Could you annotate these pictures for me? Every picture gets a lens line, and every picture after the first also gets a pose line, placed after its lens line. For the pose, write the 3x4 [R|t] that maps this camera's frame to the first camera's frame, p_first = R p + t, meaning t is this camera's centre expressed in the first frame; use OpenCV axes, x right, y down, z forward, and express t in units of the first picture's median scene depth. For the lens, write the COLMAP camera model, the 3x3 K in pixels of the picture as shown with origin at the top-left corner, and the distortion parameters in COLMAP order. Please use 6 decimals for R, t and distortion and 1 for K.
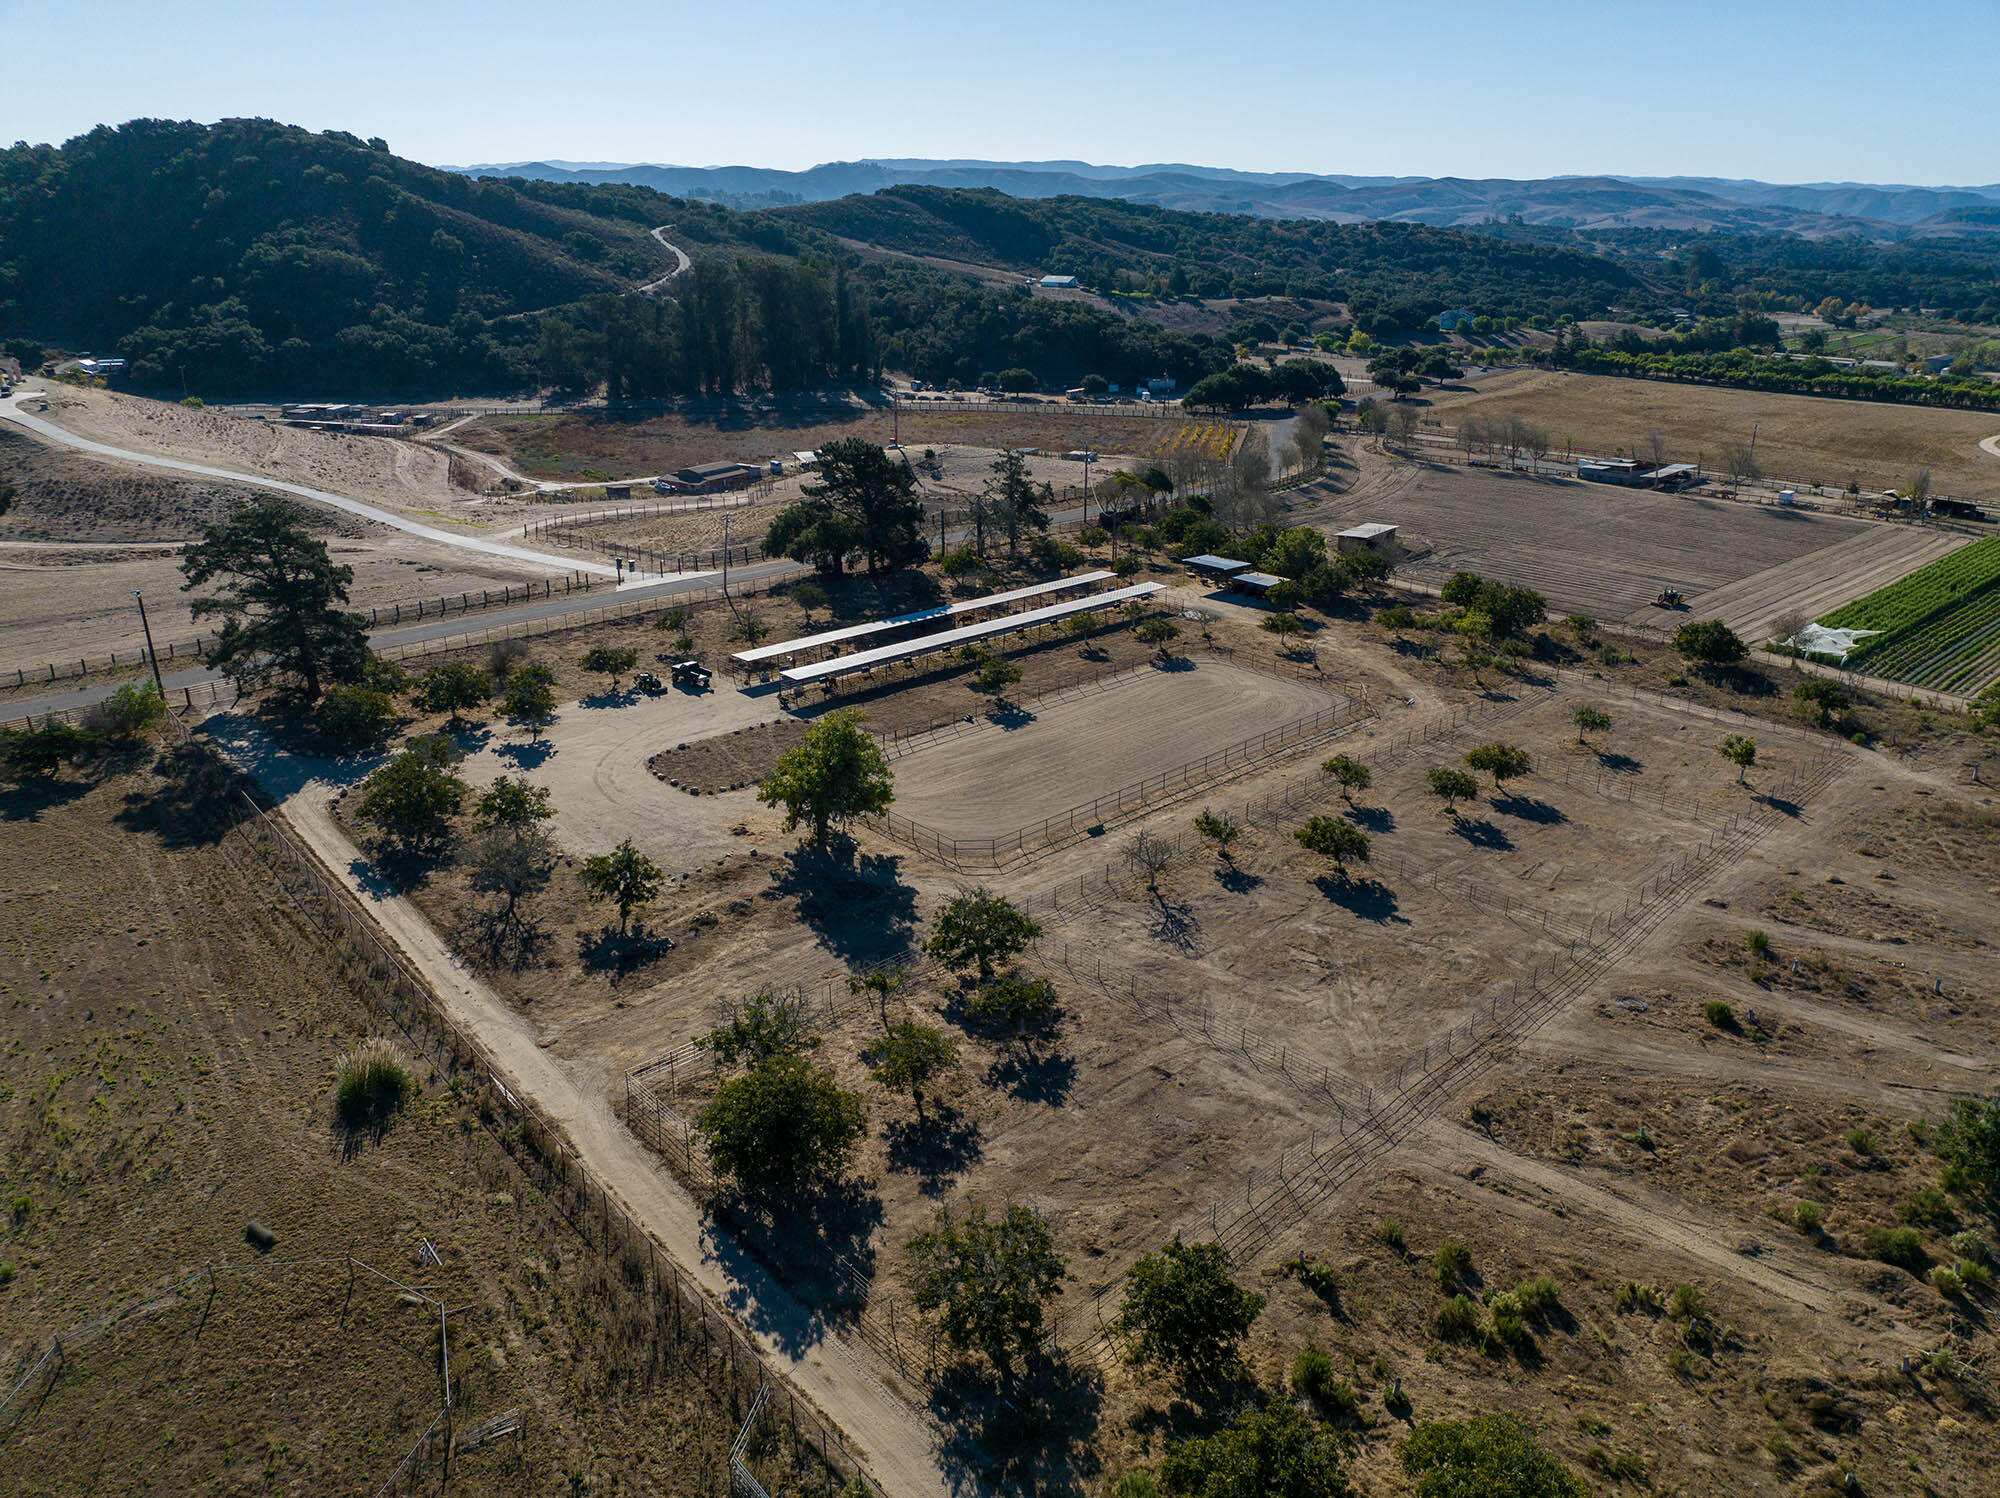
lens RADIAL K [[1371.1, 0, 1000.0], [0, 1371.1, 749.0], [0, 0, 1]] dist [-0.034281, -0.002193]
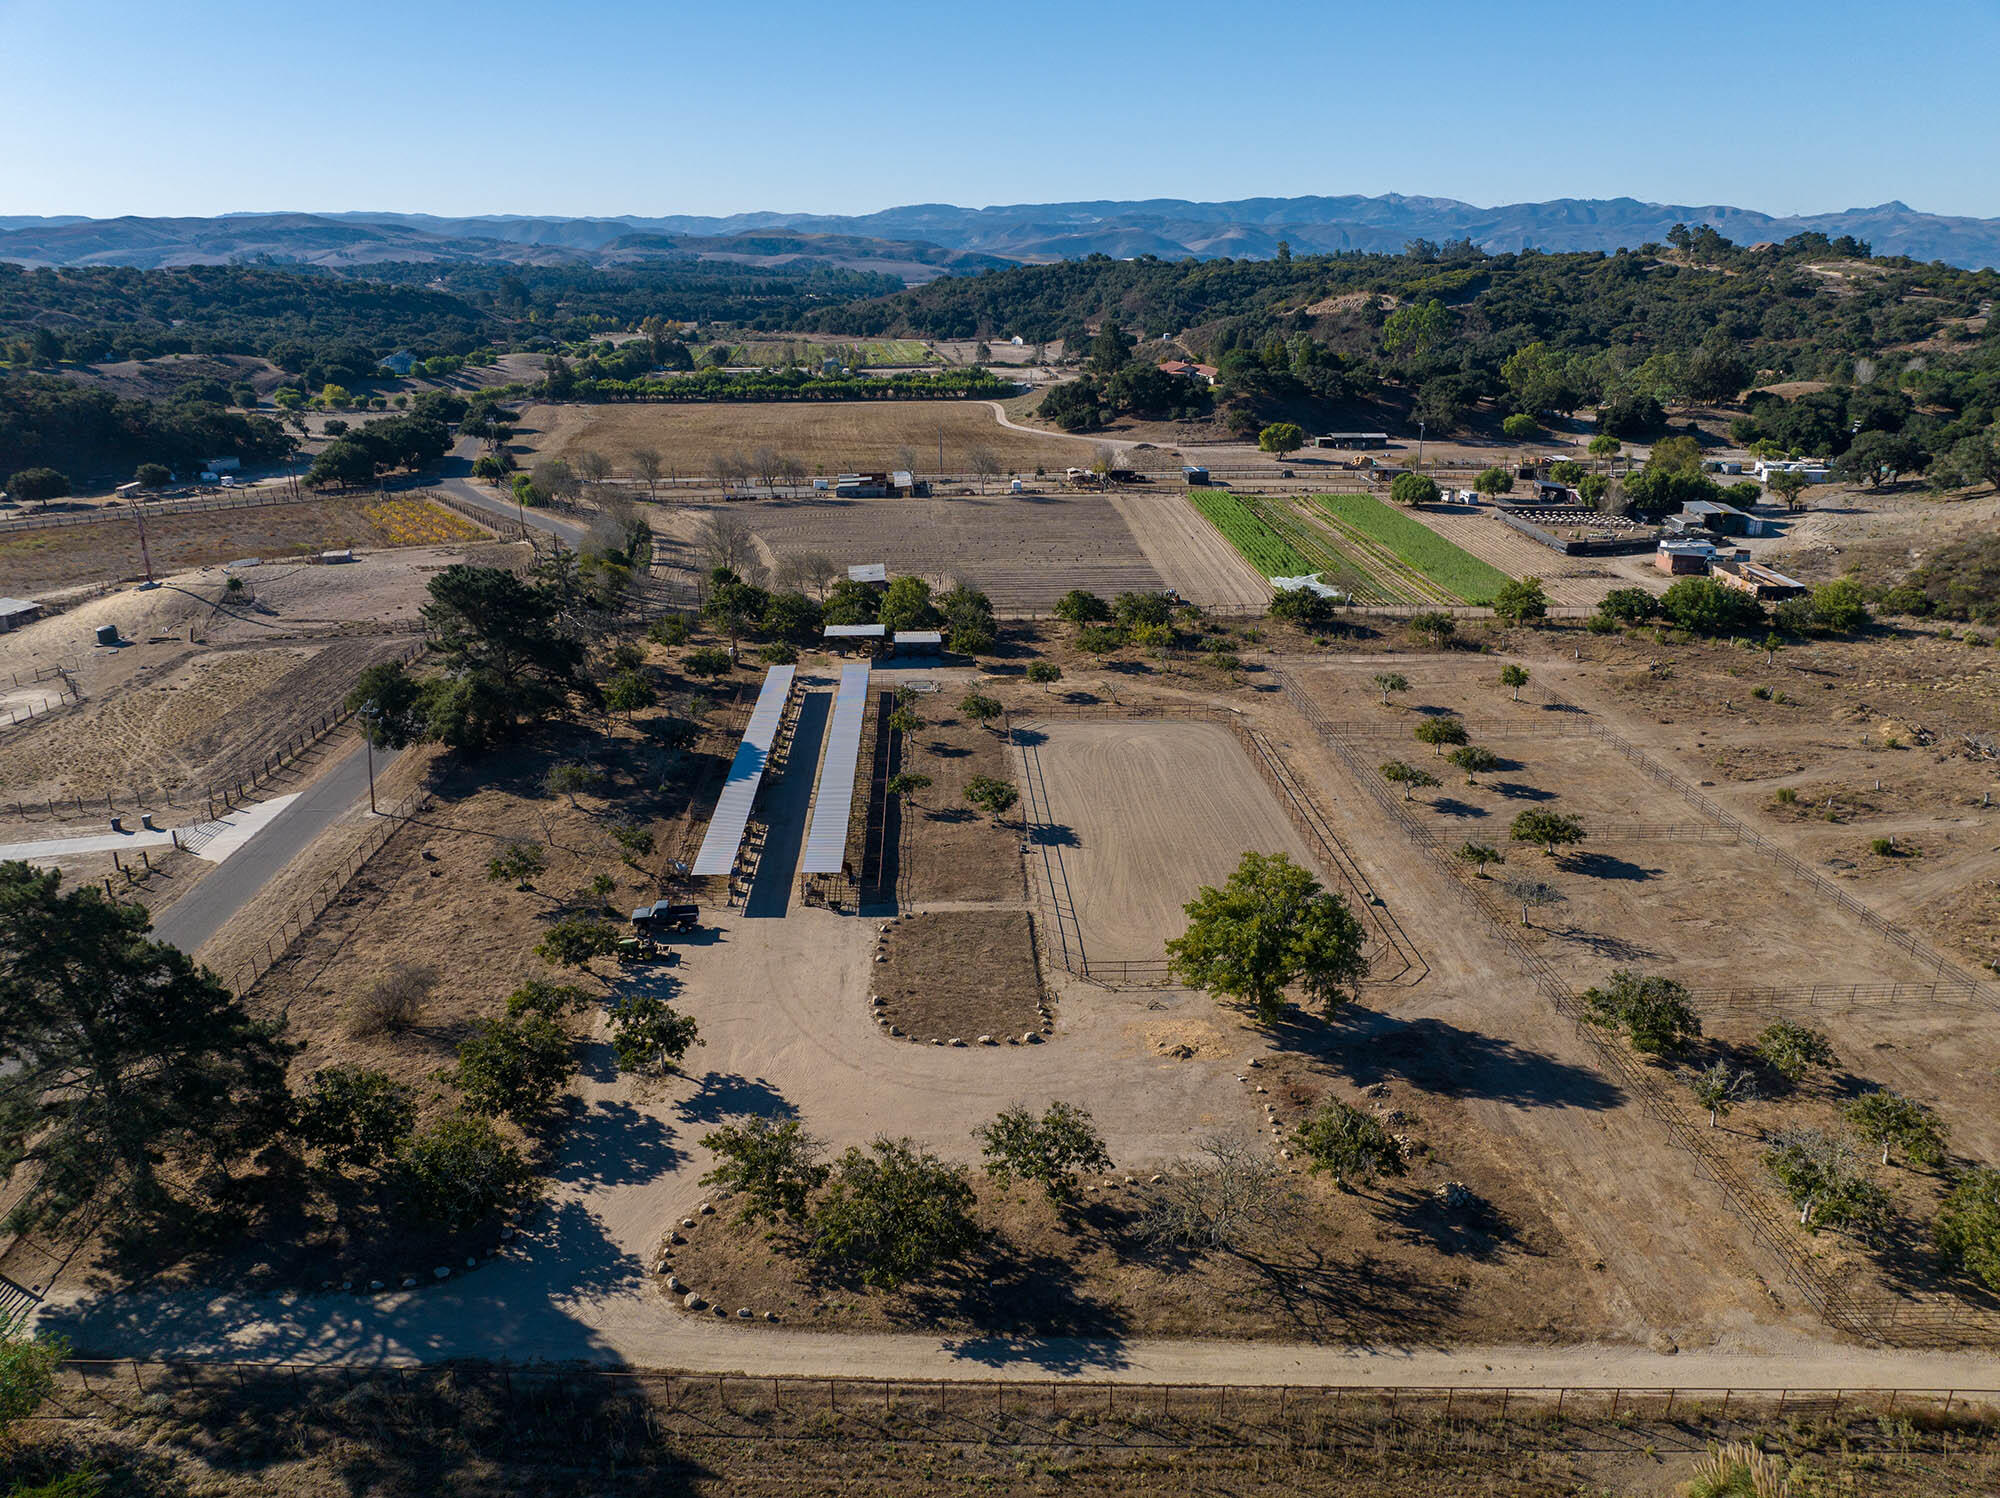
lens RADIAL K [[1371.1, 0, 1000.0], [0, 1371.1, 749.0], [0, 0, 1]] dist [-0.034281, -0.002193]
pose [[0.679663, -0.259686, 0.686018, -0.625754], [0.275460, 0.957146, 0.089411, -0.169382], [-0.679838, 0.128201, 0.722070, 0.406897]]
